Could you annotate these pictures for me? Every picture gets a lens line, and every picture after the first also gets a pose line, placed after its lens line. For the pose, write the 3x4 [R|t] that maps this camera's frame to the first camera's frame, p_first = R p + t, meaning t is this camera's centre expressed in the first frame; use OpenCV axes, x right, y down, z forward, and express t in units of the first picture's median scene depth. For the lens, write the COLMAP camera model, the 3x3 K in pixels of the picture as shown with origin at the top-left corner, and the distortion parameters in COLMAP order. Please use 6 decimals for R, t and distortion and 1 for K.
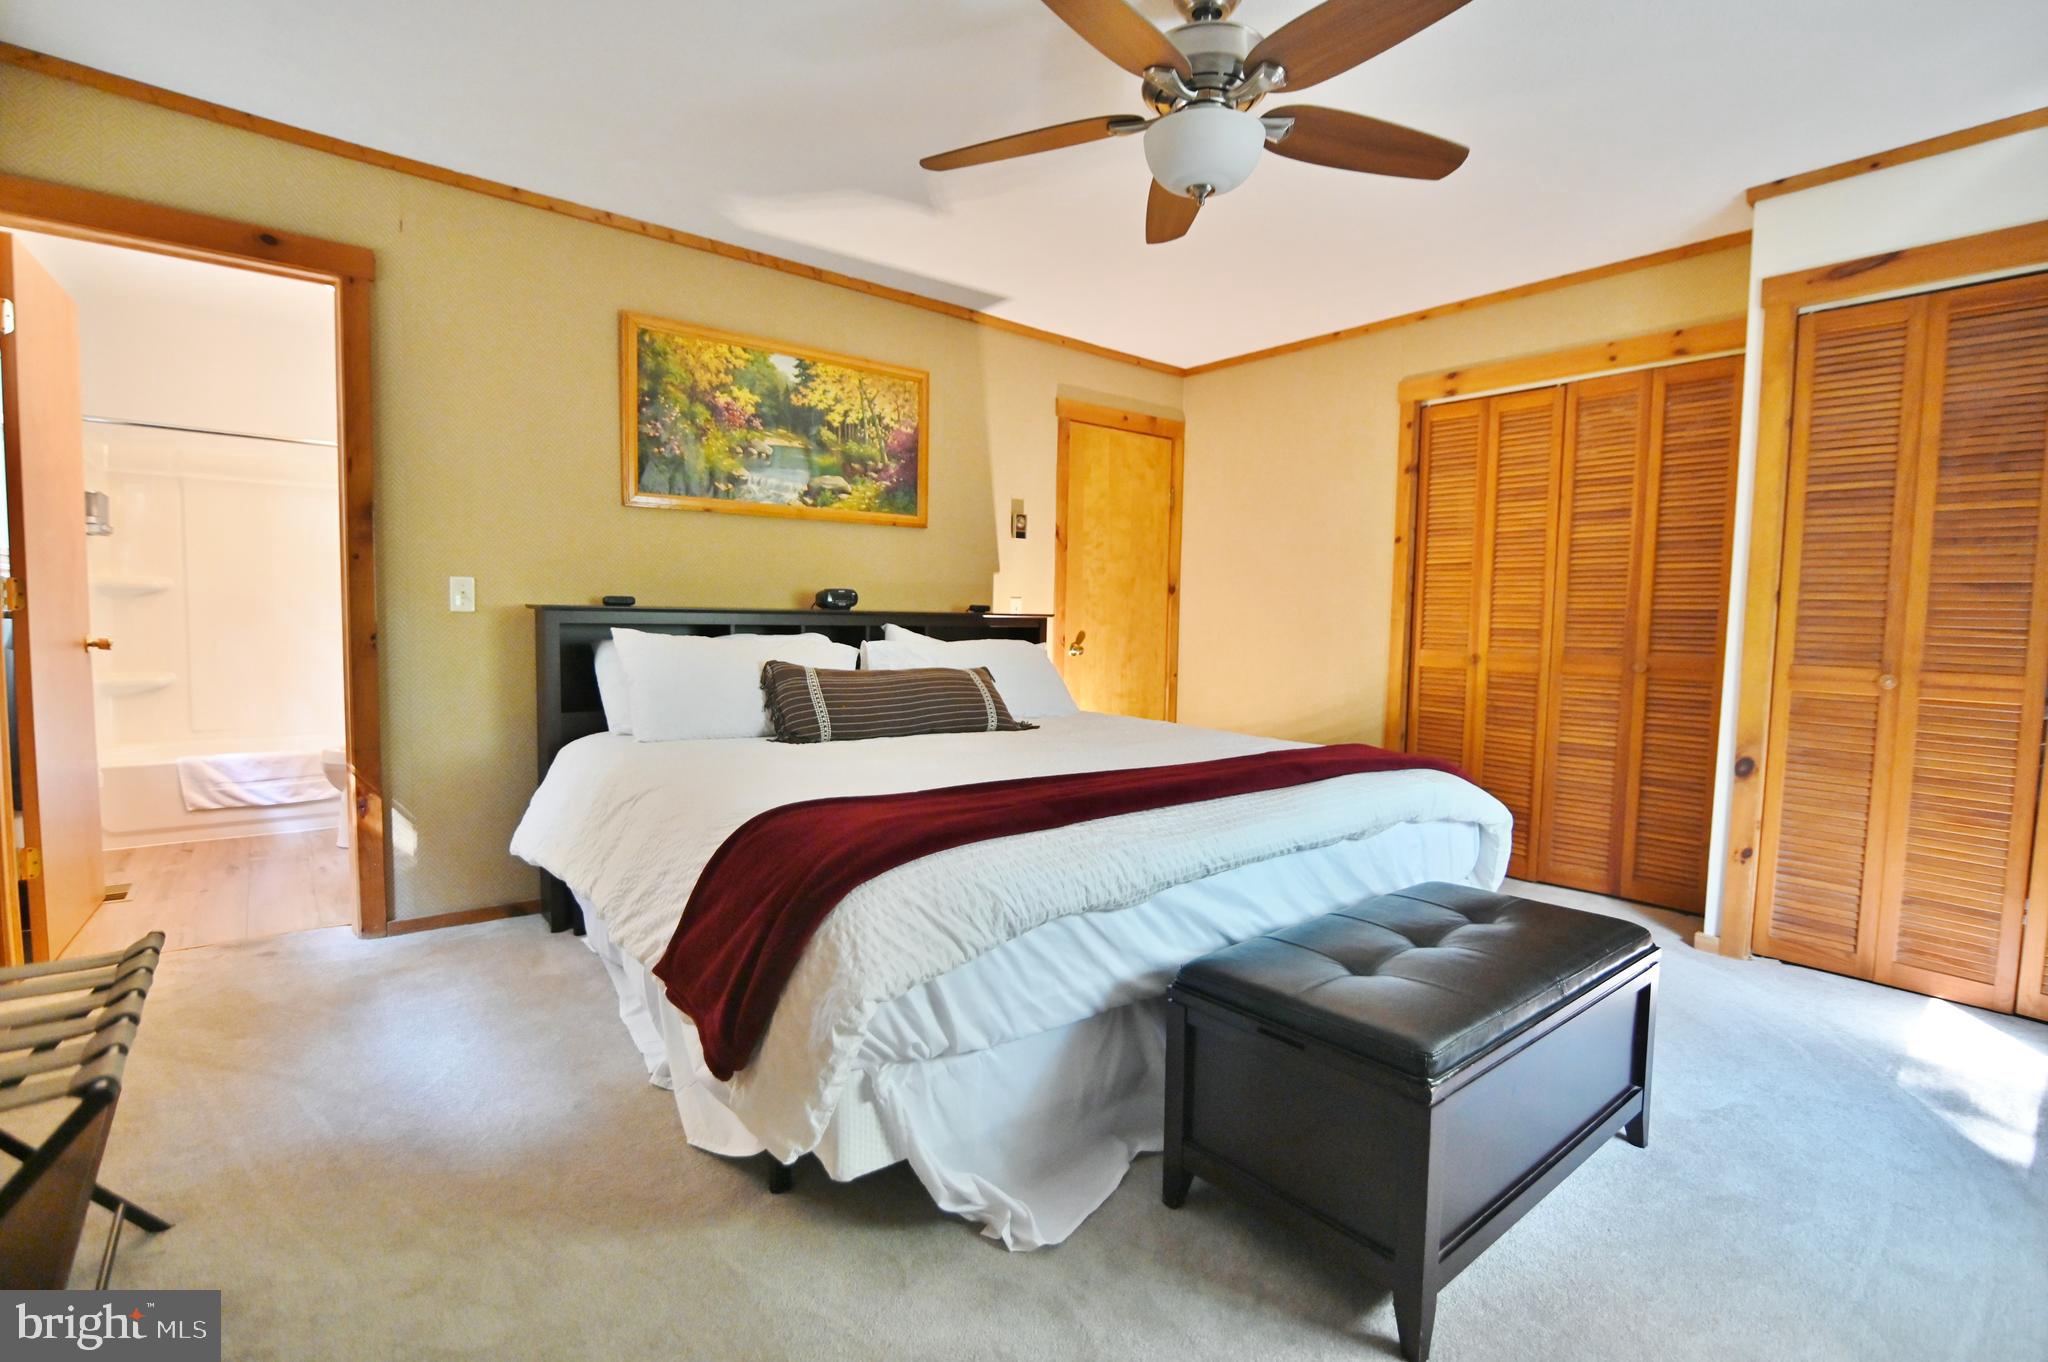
lens RADIAL K [[942.5, 0, 1021.3], [0, 942.5, 680.3], [0, 0, 1]] dist [-0.015845, 0.000157]
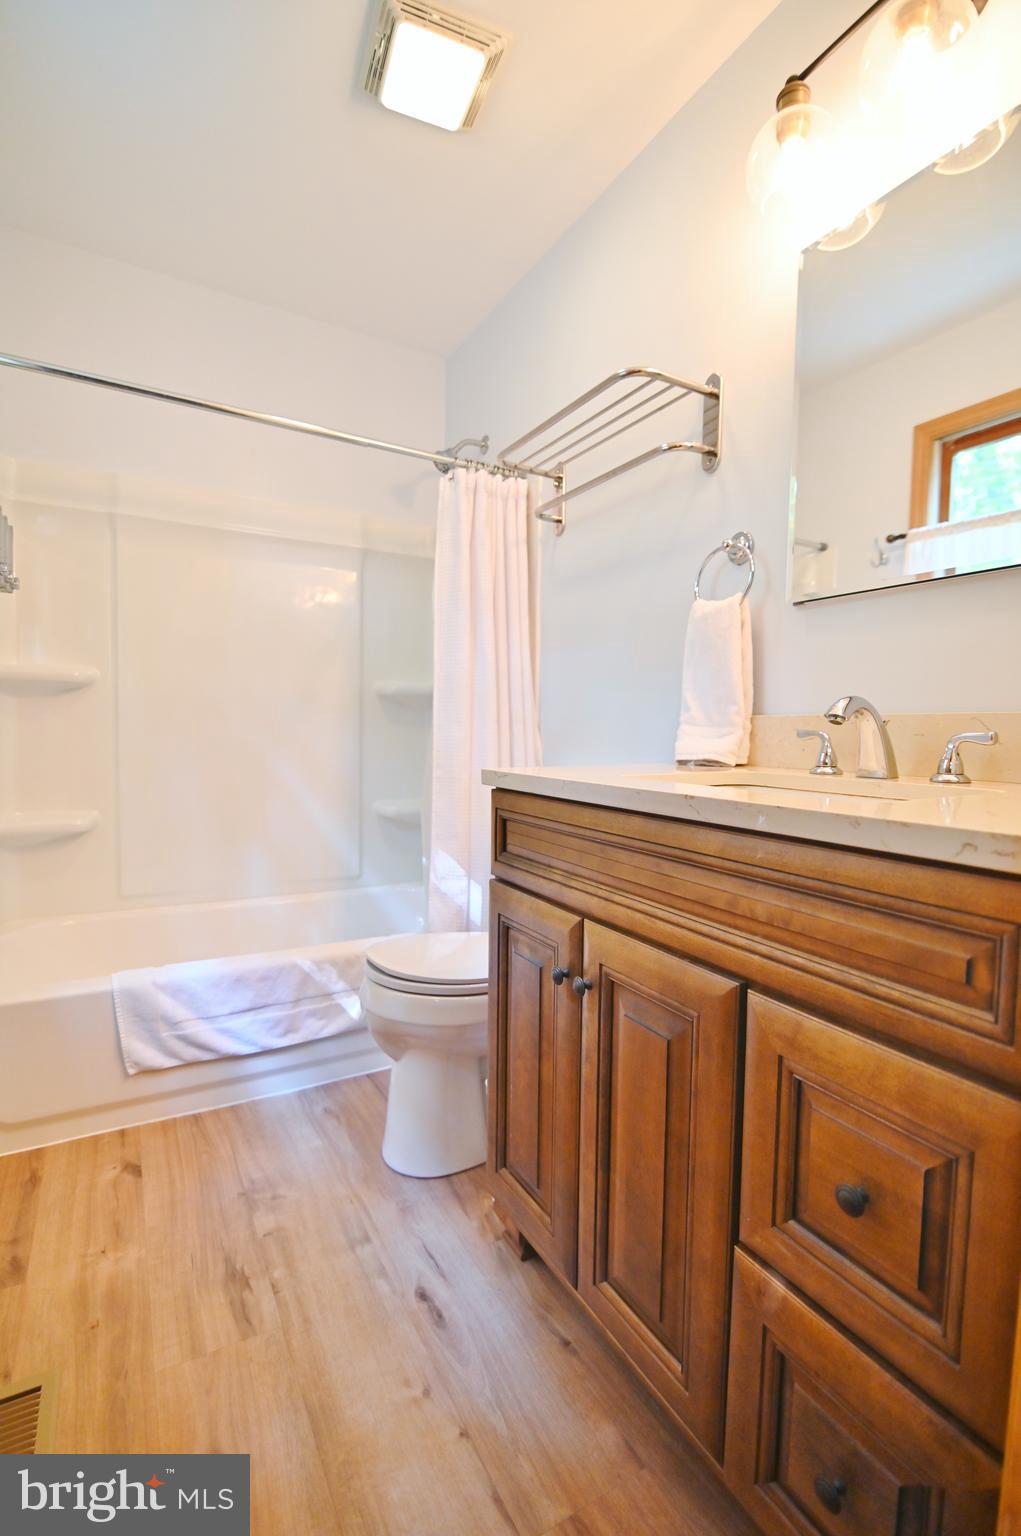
lens RADIAL K [[706.8, 0, 512.4], [0, 706.8, 770.3], [0, 0, 1]] dist [-0.015845, 0.000157]
pose [[0.986480, 0.009491, -0.163607, -0.583044], [-0.011268, 0.999887, -0.009941, -0.038908], [0.163494, 0.011650, 0.986476, 0.601596]]
